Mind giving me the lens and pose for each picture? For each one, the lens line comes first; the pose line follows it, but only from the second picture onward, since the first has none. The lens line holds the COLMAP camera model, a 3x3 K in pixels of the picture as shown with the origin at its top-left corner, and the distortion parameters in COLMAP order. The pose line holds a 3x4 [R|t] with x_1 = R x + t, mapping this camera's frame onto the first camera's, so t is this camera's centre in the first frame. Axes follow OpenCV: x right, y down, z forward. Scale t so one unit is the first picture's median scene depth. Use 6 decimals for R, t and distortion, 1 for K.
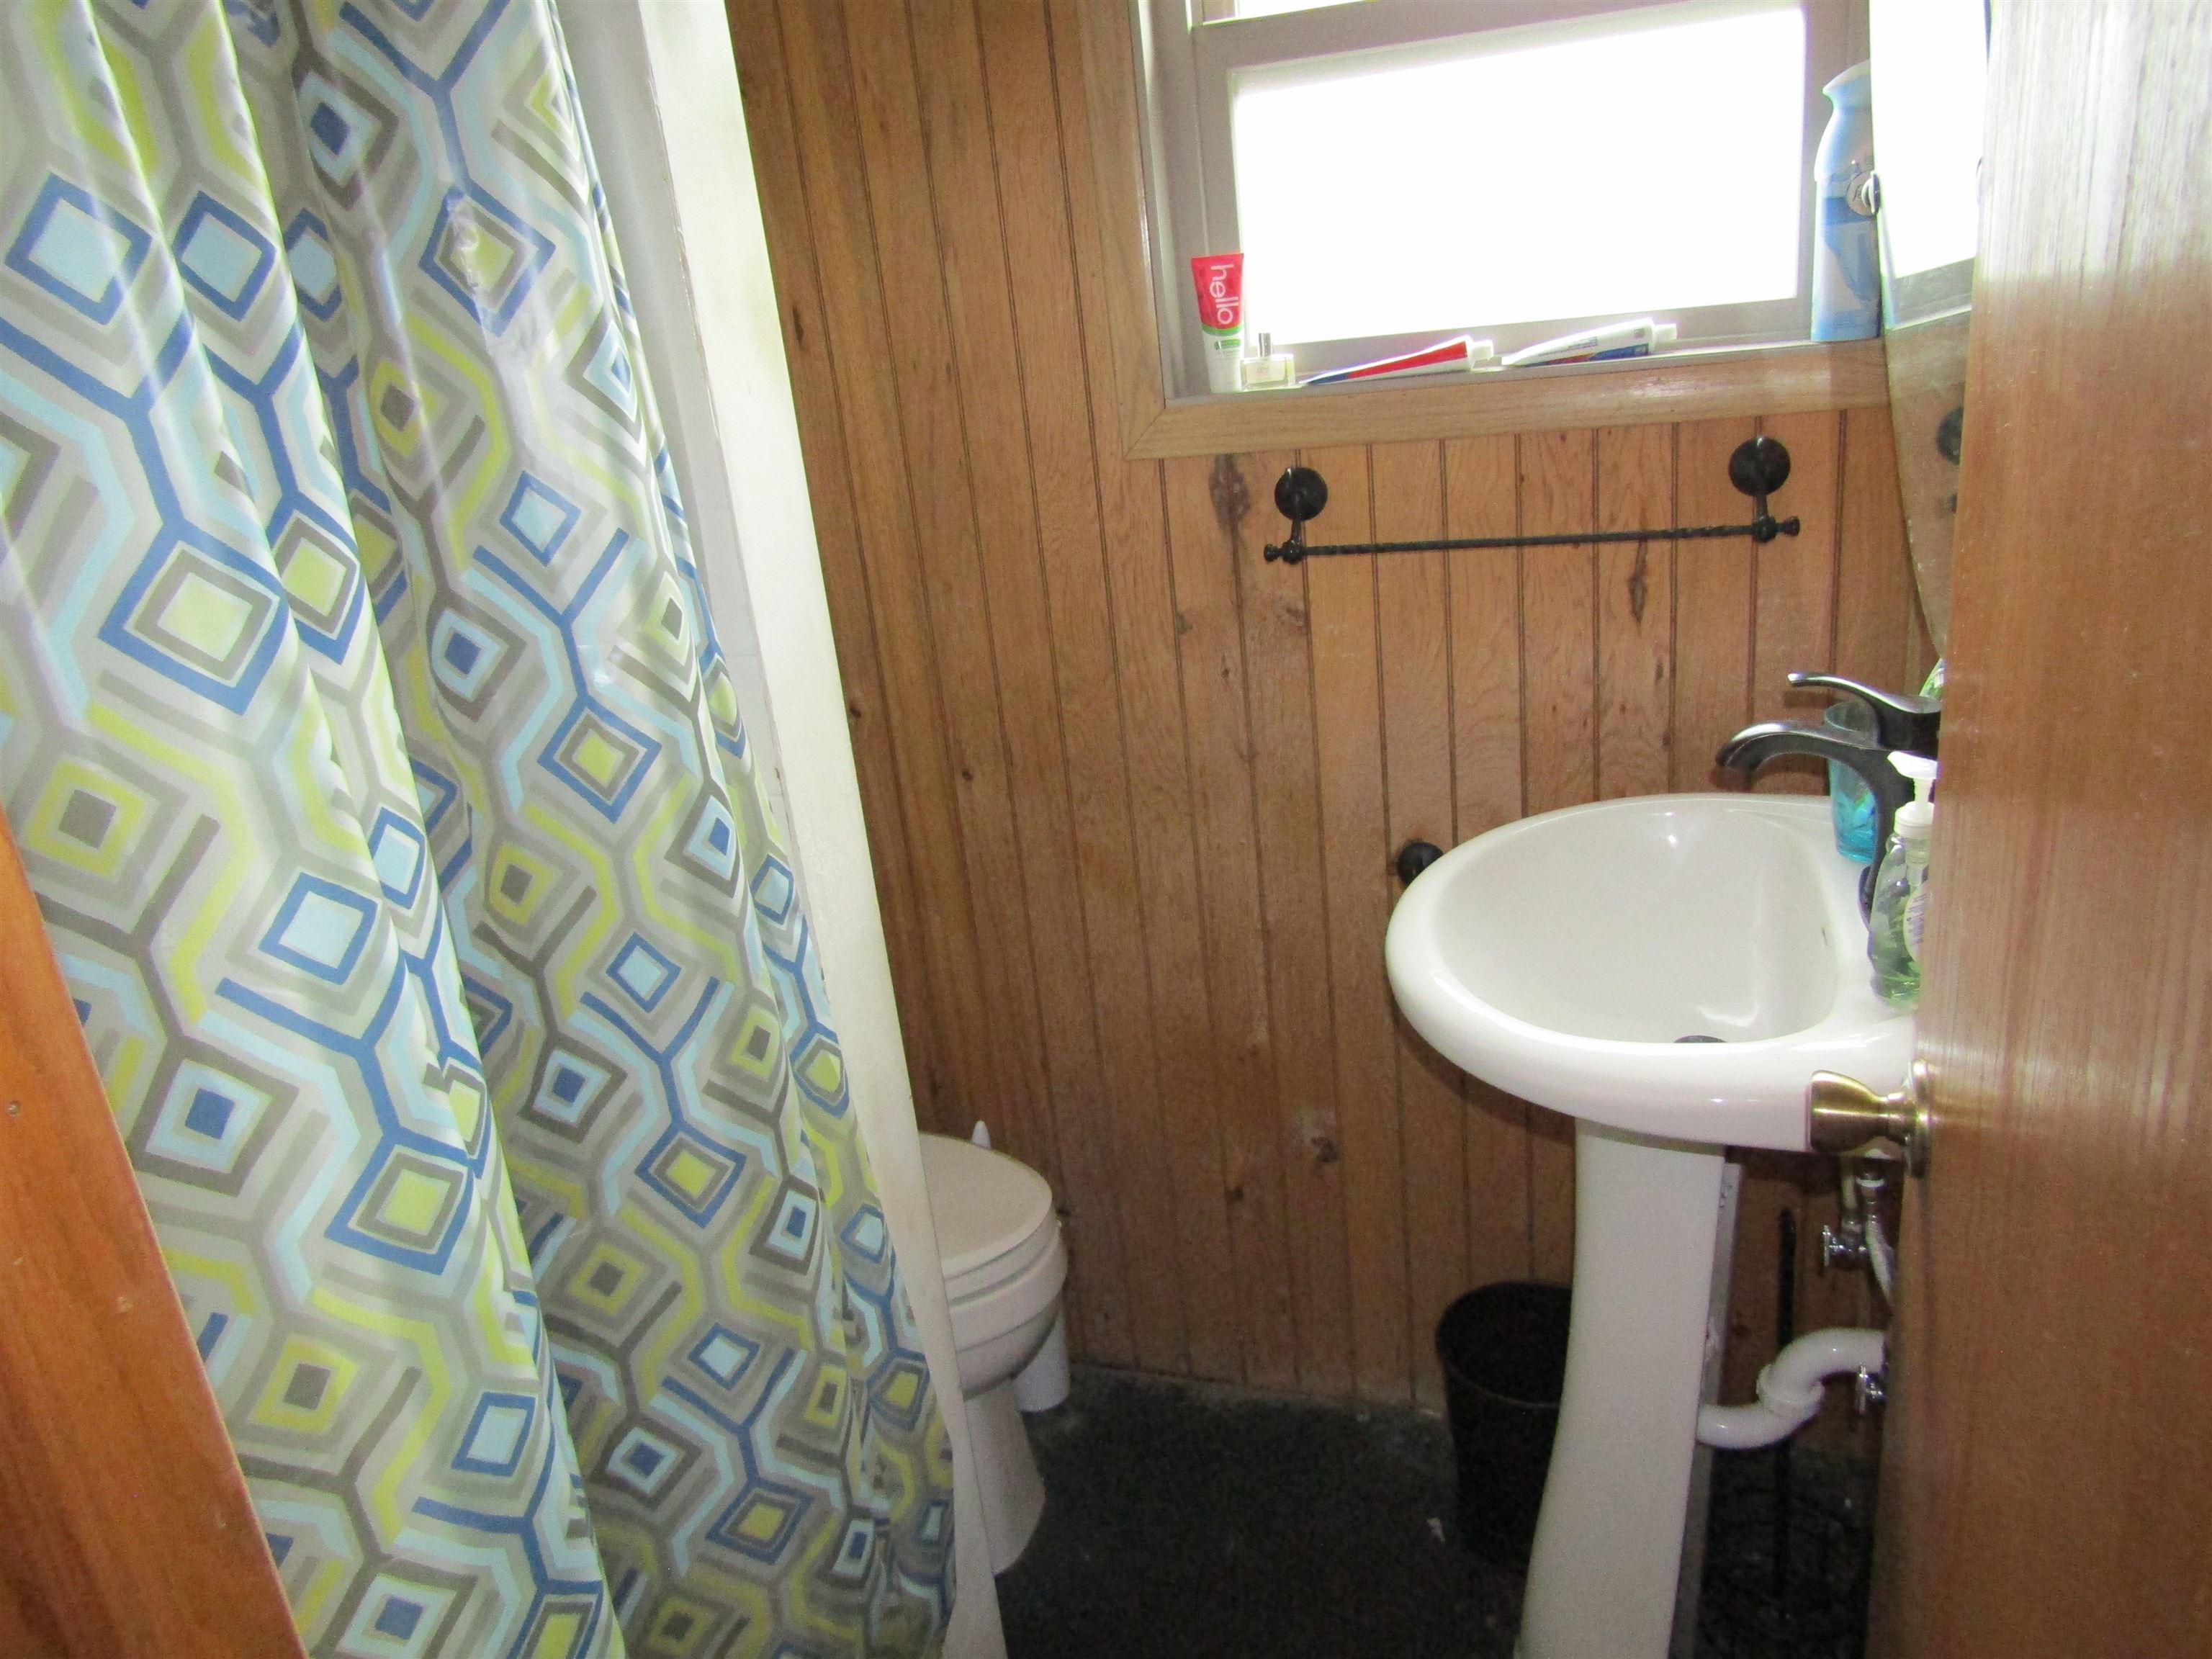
lens RADIAL K [[1562.4, 0, 1112.7], [0, 1562.4, 833.7], [0, 0, 1]] dist [-0.007923, -0.003959]
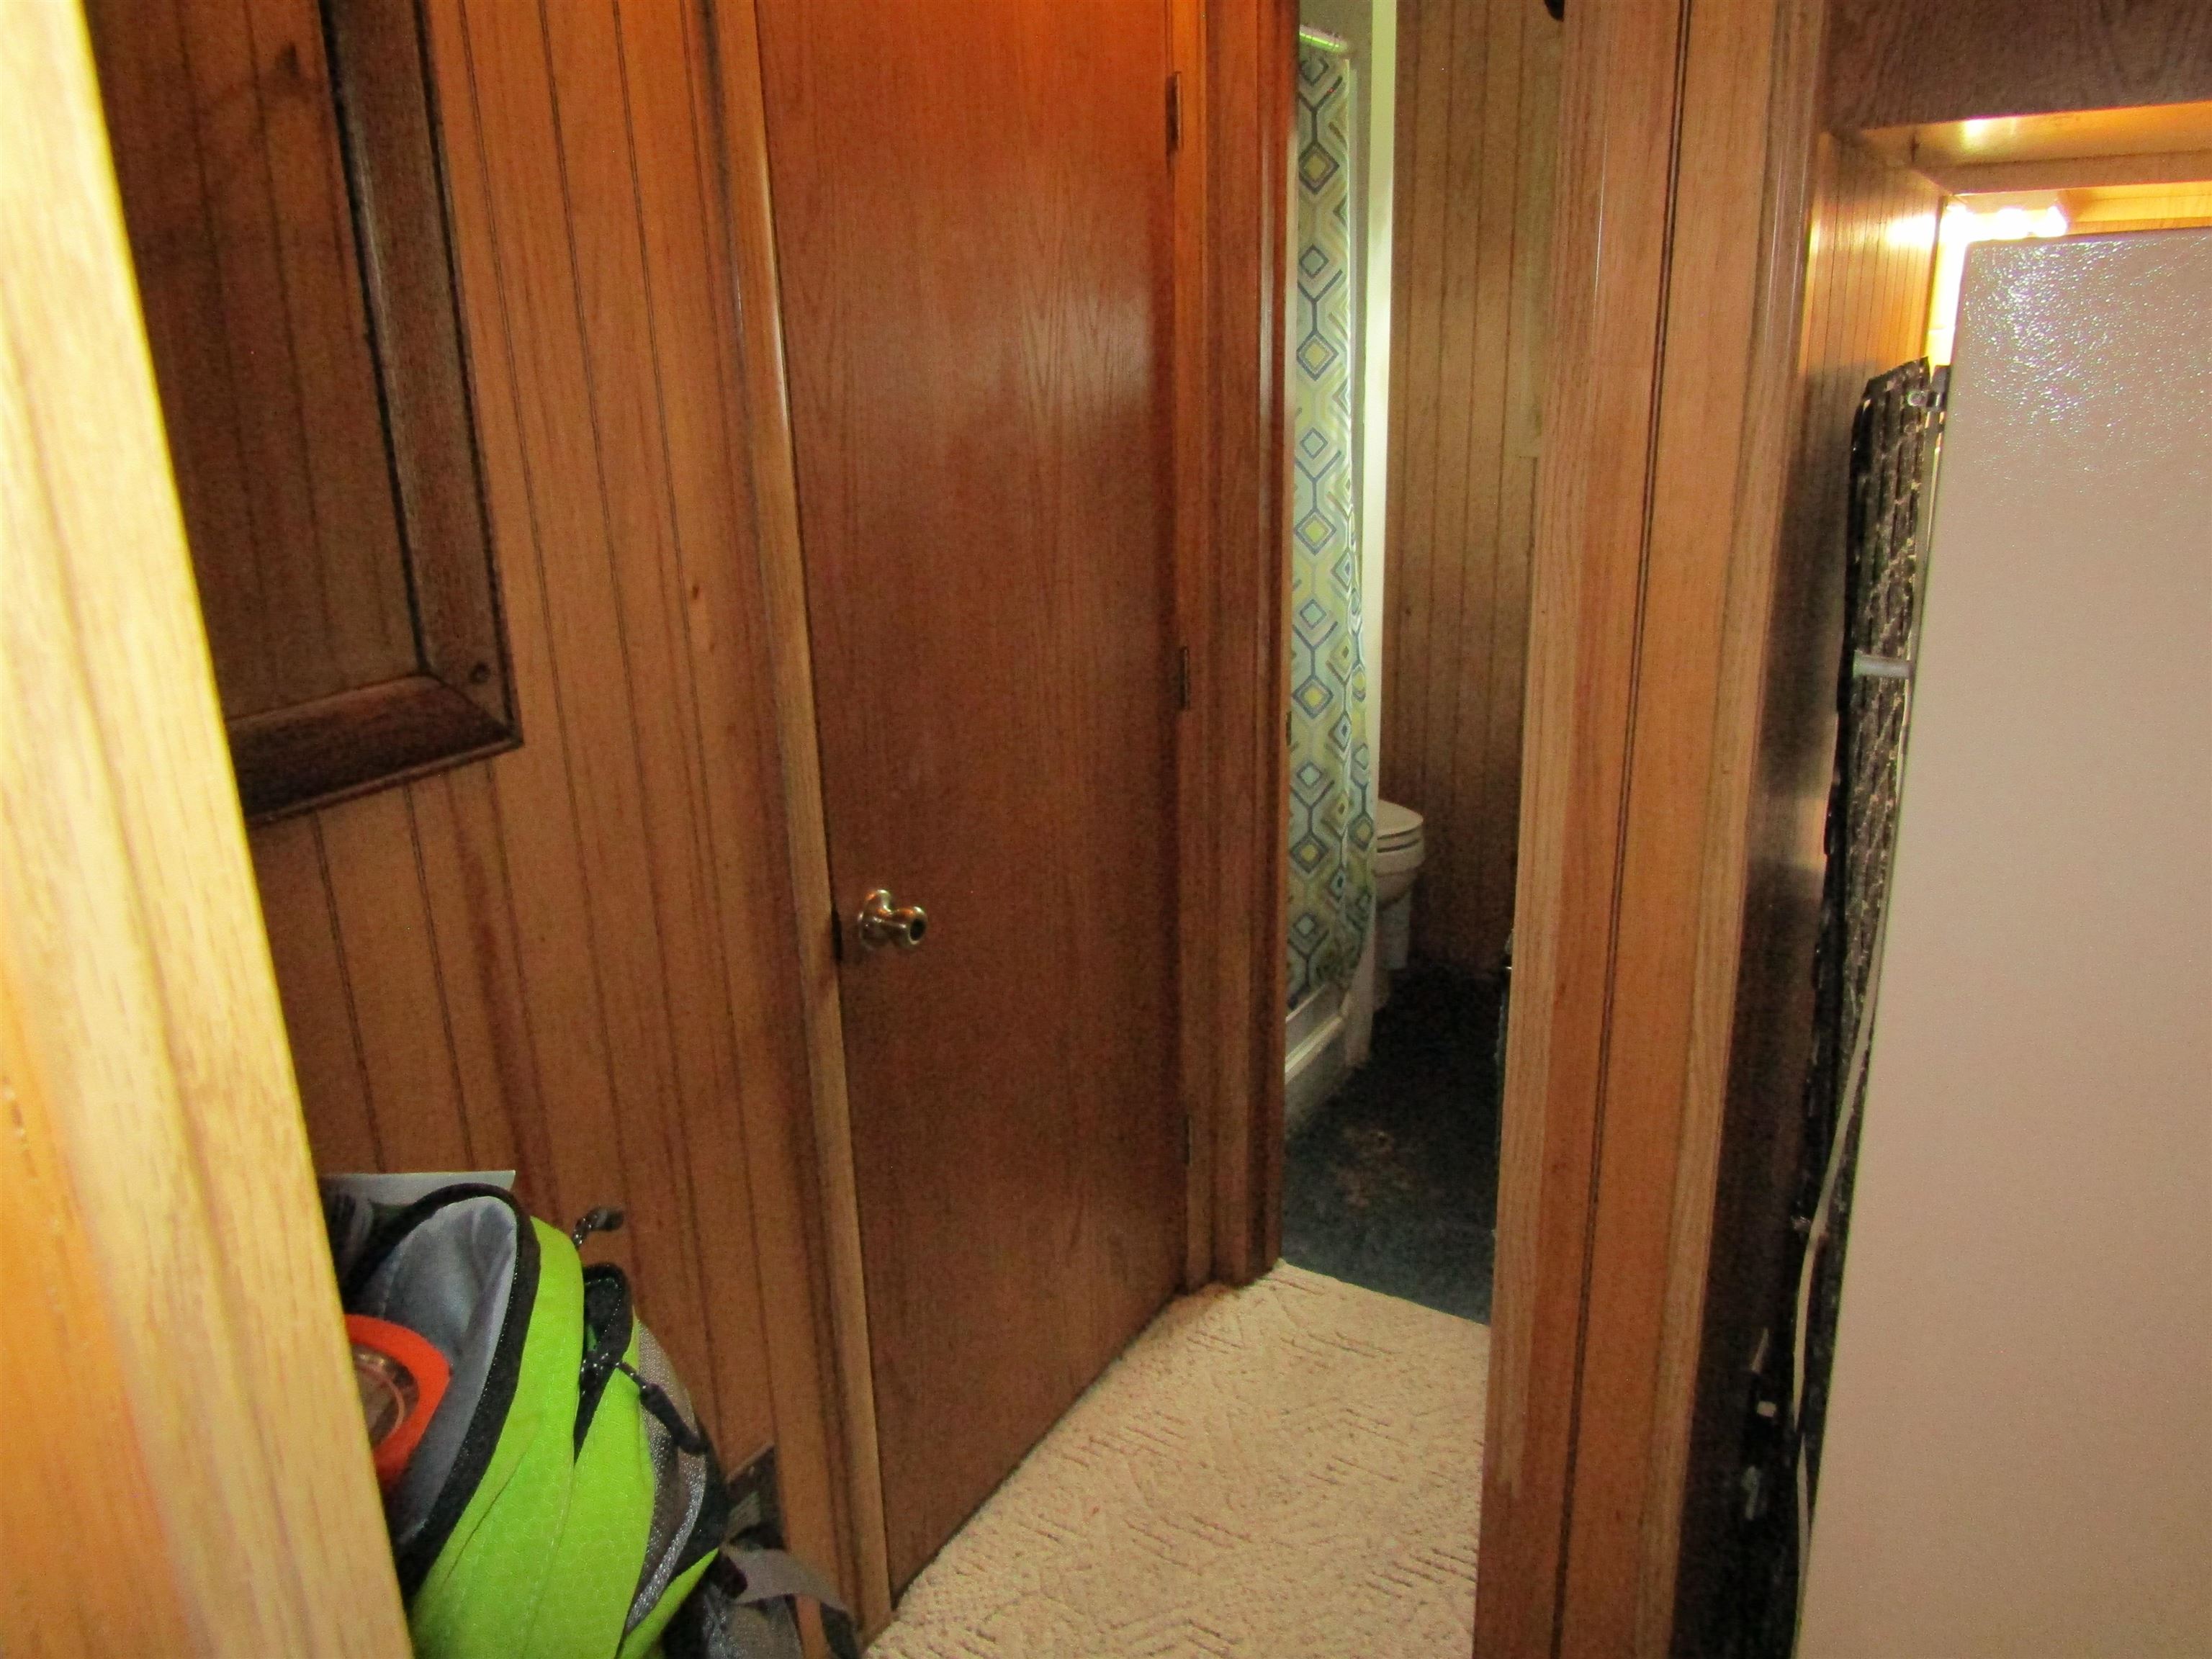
lens RADIAL K [[1562.4, 0, 1112.7], [0, 1562.4, 833.7], [0, 0, 1]] dist [-0.007923, -0.003959]
pose [[0.968604, 0.149151, -0.198896, -0.037141], [-0.151956, 0.988387, 0.001172, 0.469757], [0.196761, 0.029088, 0.980020, -1.566770]]
